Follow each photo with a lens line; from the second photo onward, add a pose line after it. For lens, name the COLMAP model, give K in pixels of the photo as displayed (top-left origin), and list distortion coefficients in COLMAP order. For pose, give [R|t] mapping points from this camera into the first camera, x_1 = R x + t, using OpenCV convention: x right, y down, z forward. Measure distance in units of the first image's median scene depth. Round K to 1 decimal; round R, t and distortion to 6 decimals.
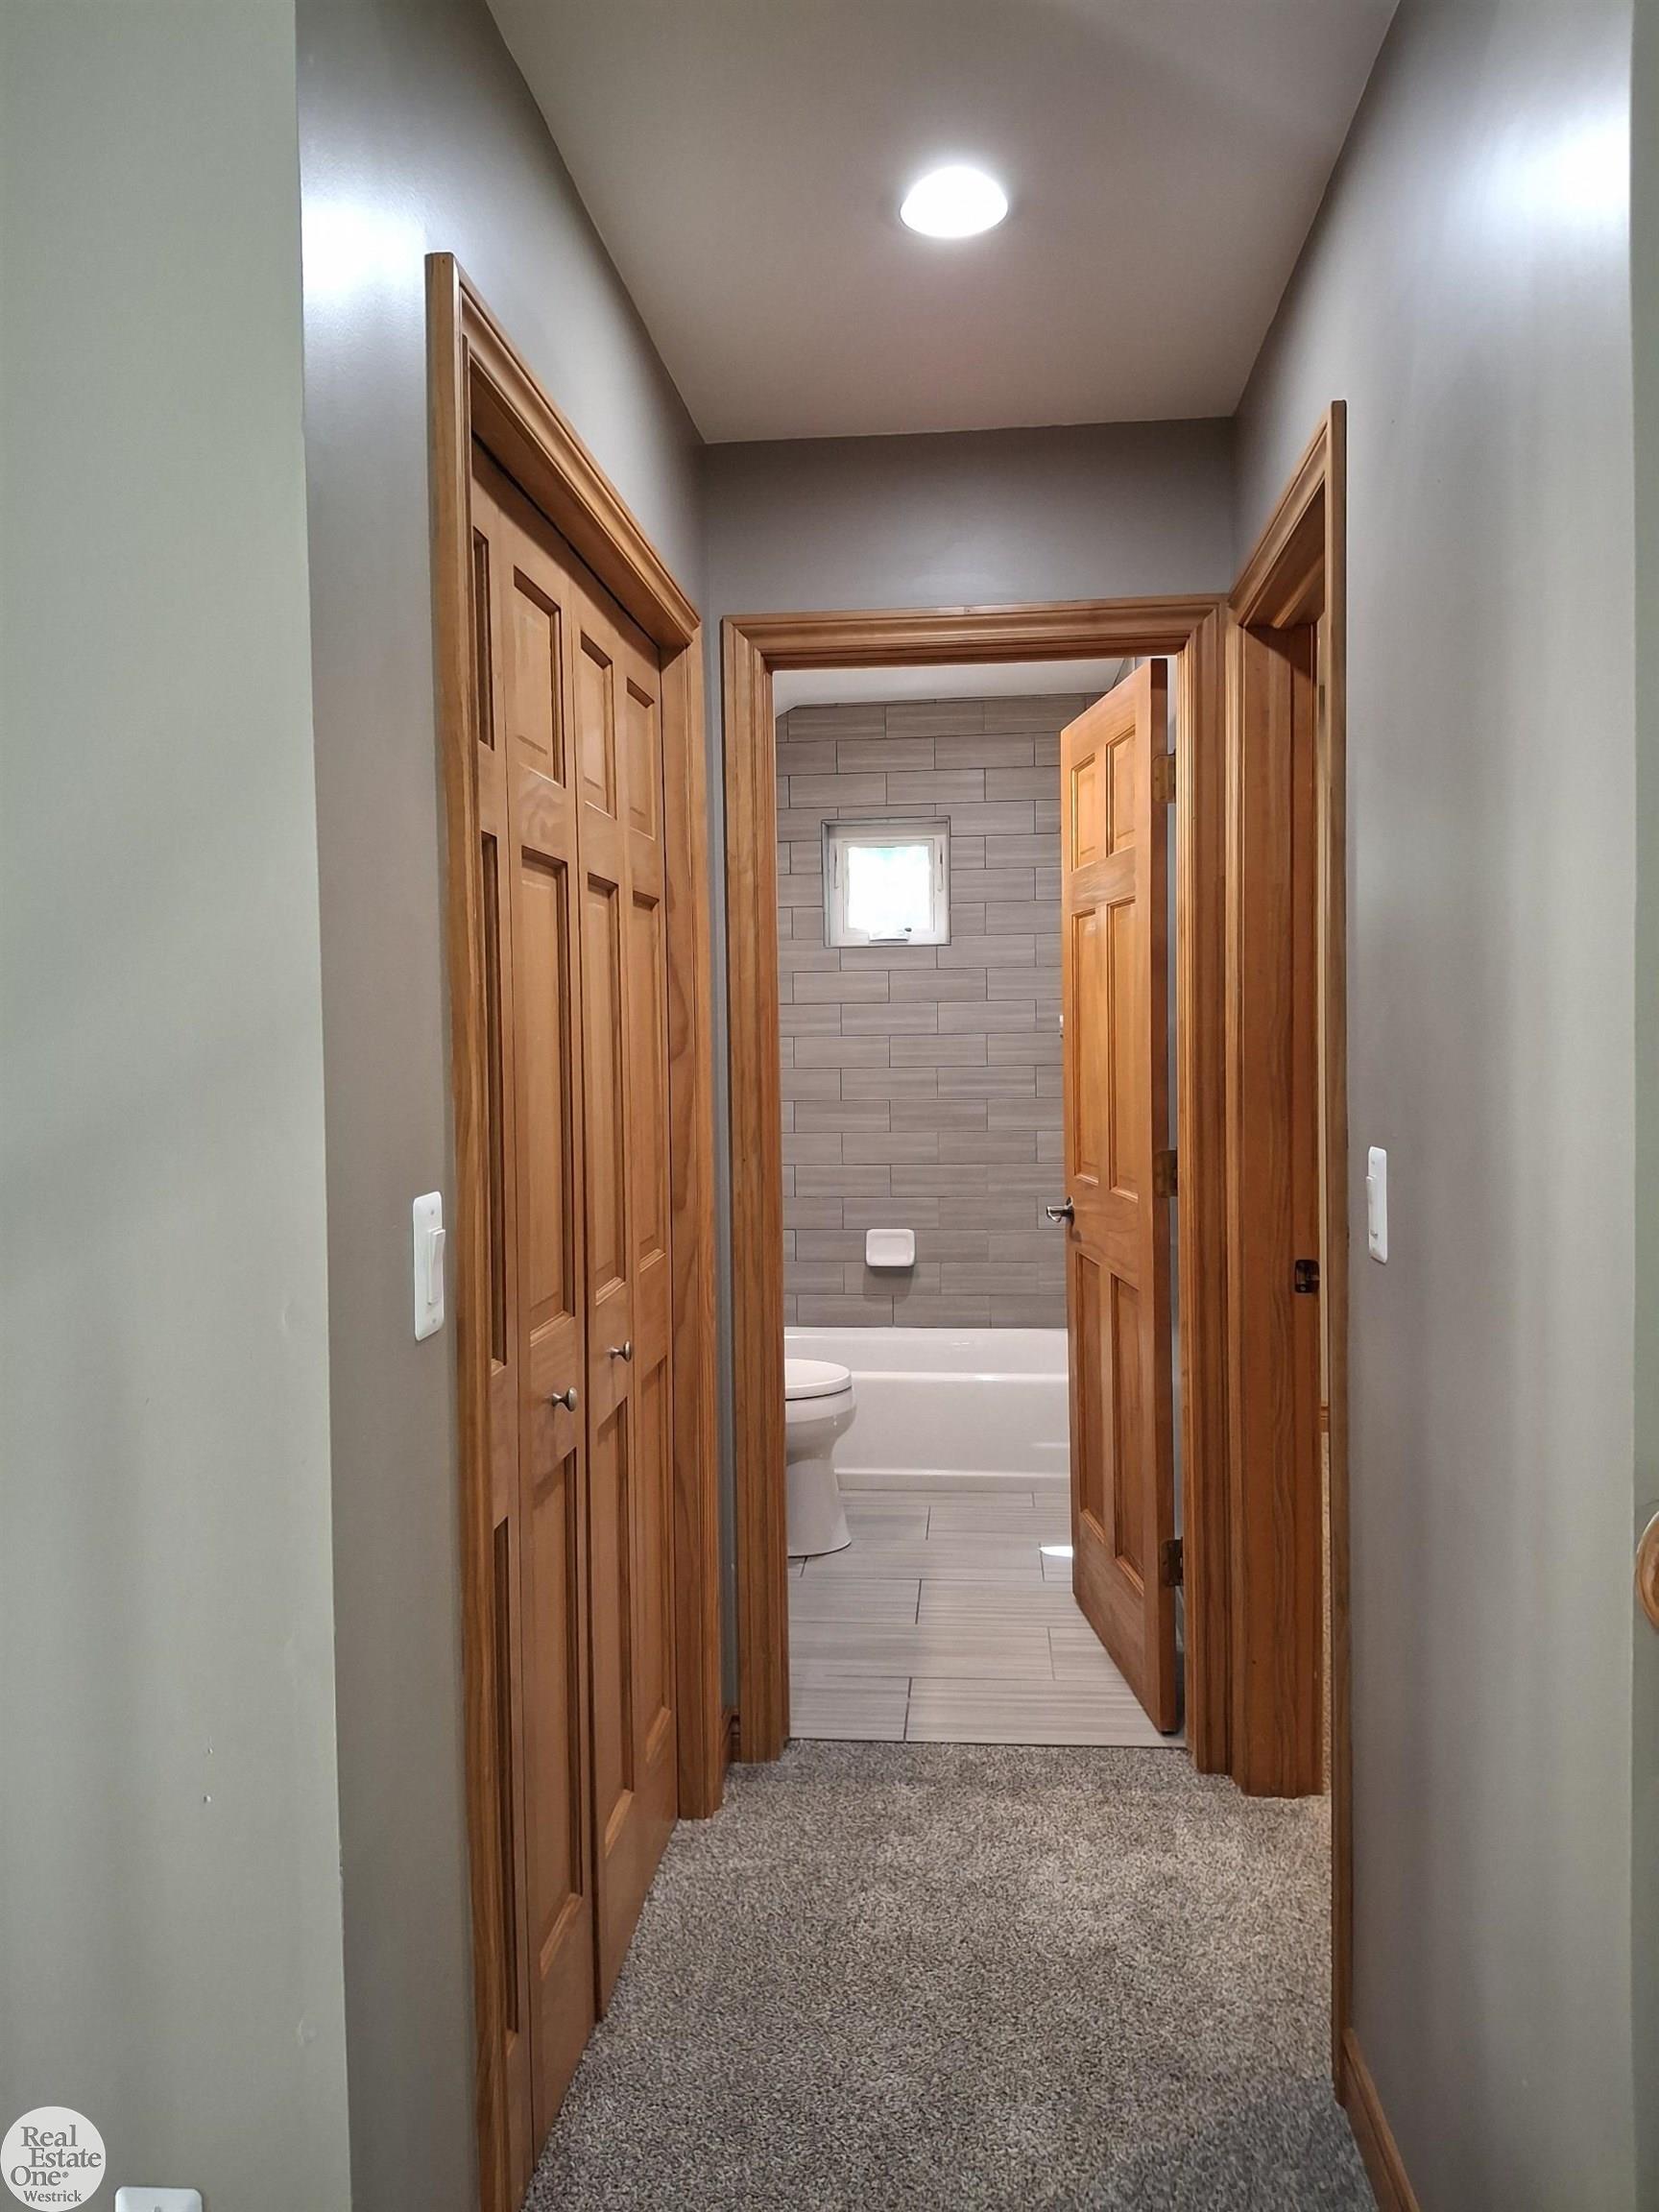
lens RADIAL K [[1622.8, 0, 827.7], [0, 1622.8, 1076.3], [0, 0, 1]] dist [0.103345, -0.245608]
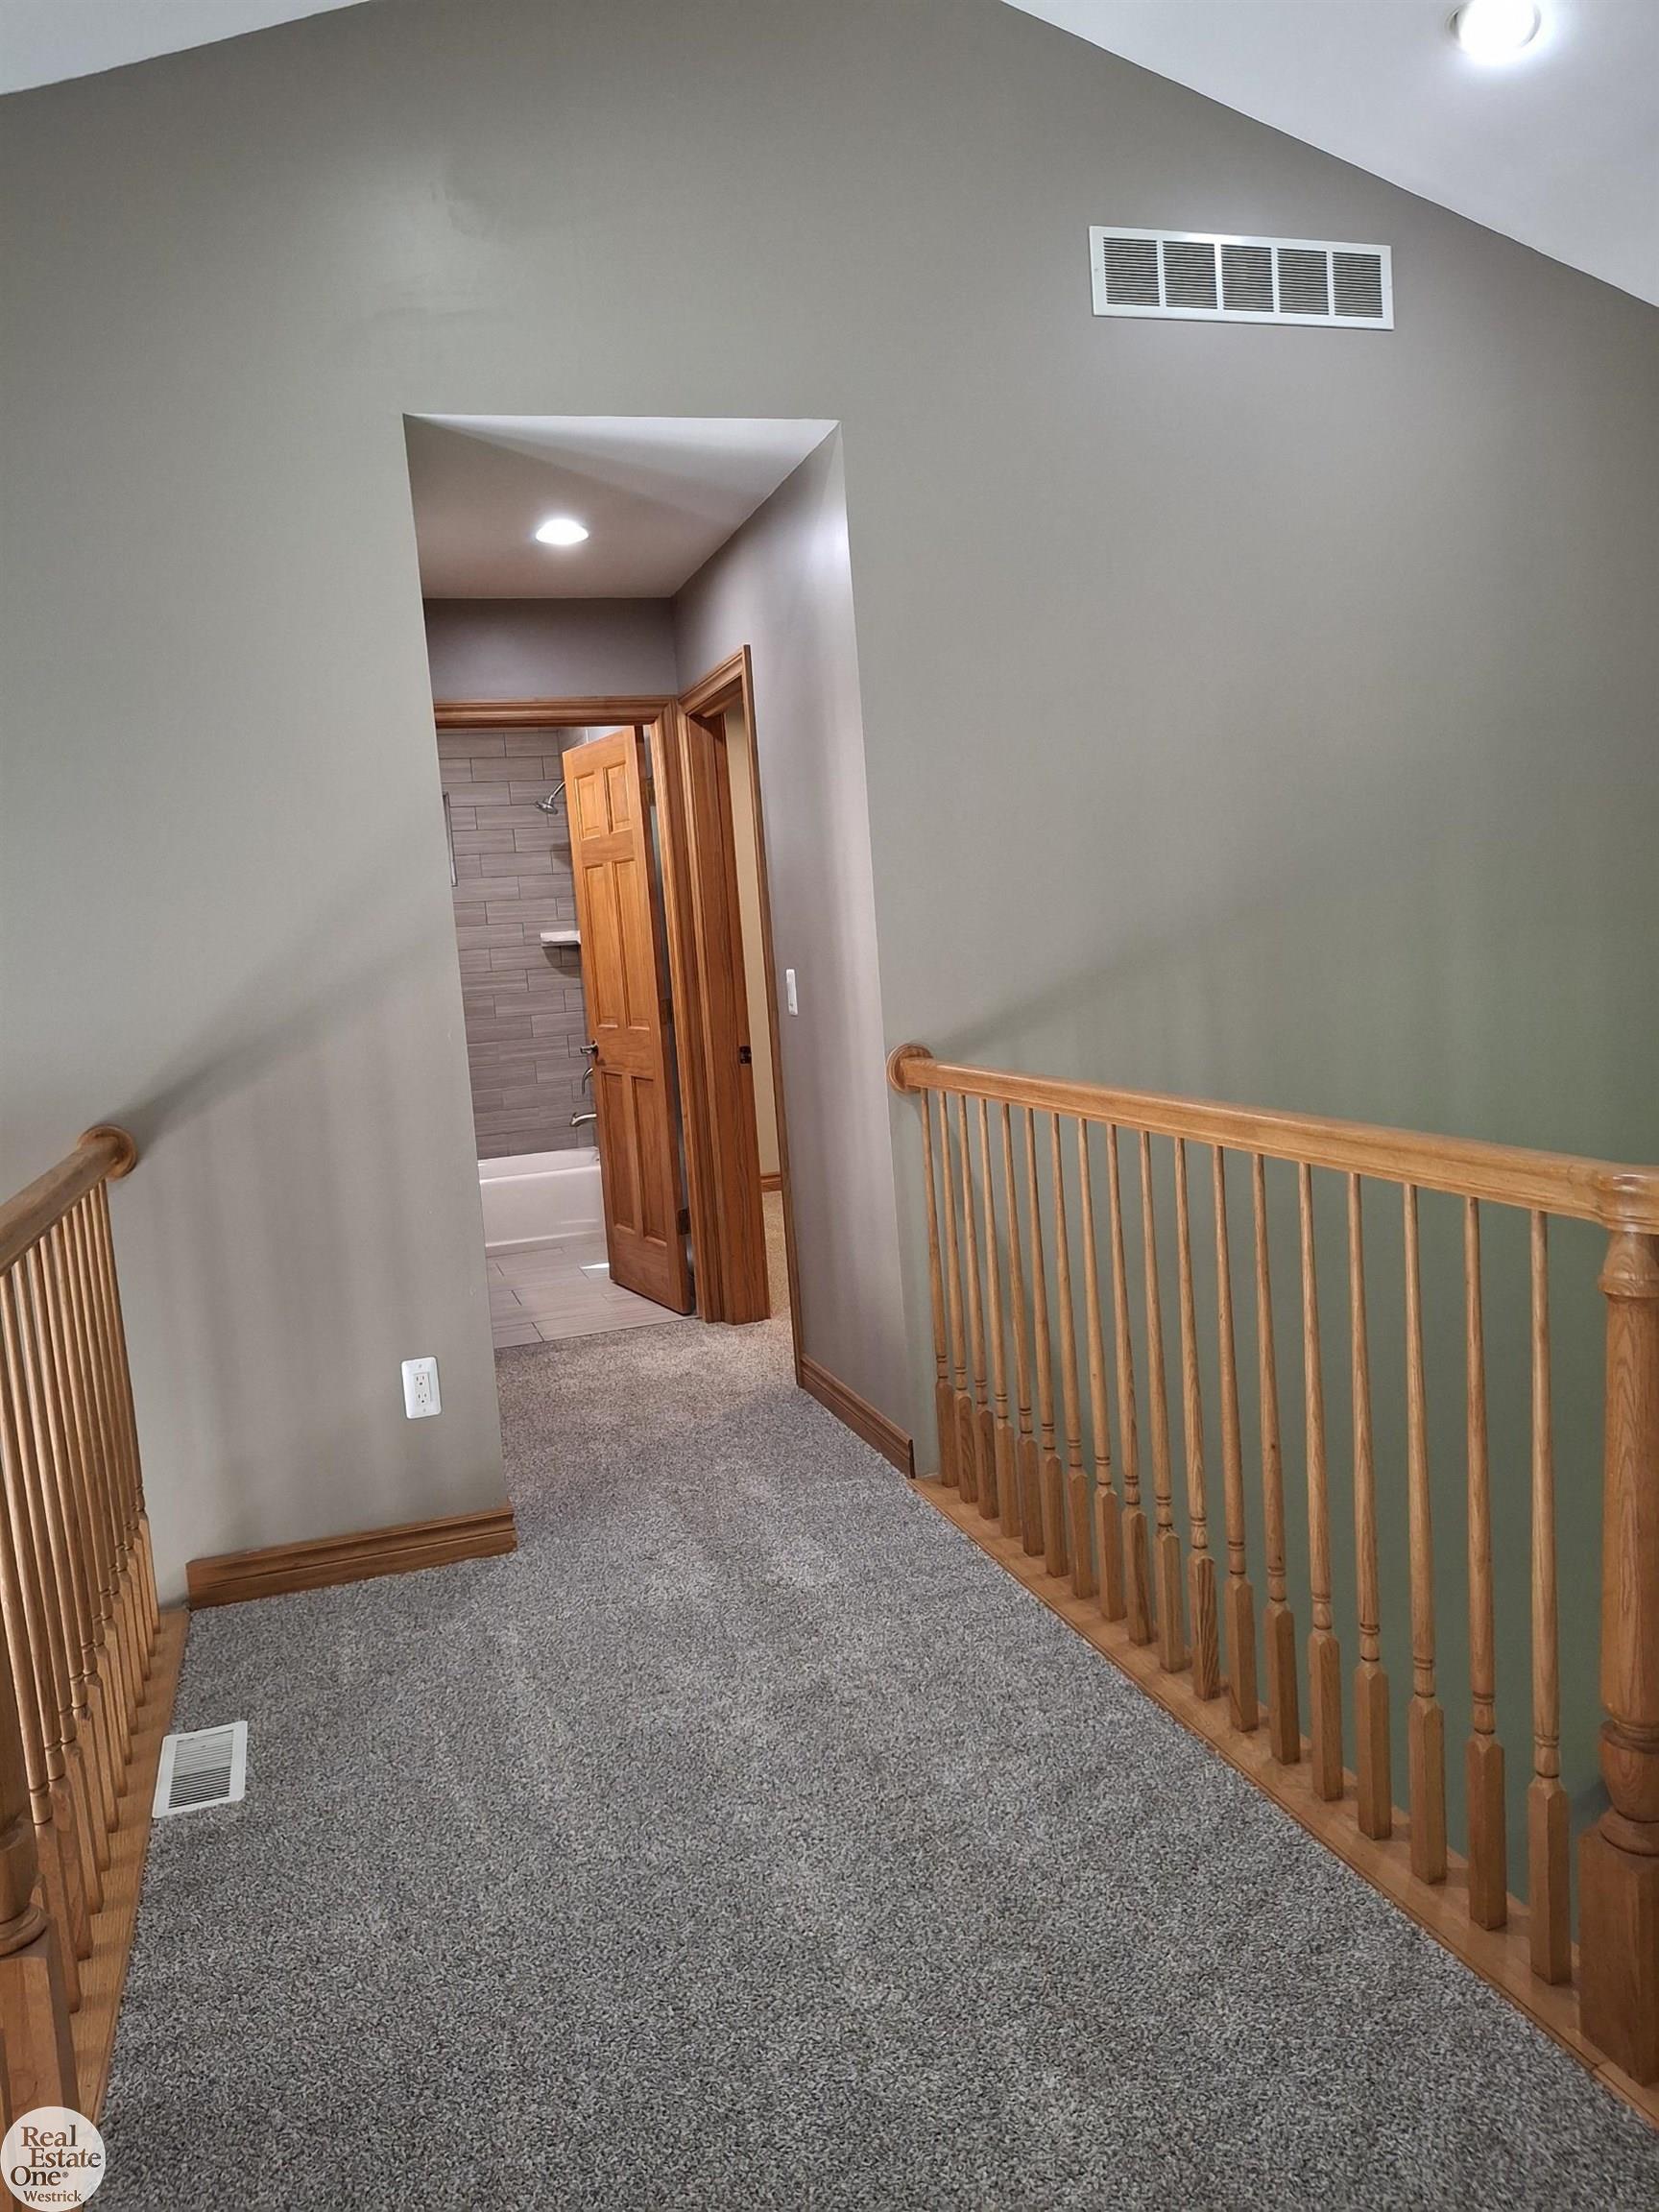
lens RADIAL K [[1618.2, 0, 868.5], [0, 1618.2, 1095.5], [0, 0, 1]] dist [0.104703, -0.165150]
pose [[0.909454, -0.090212, 0.405900, -0.342843], [0.066910, 0.995210, 0.071270, 0.040512], [-0.410385, -0.037658, 0.911134, -0.777449]]
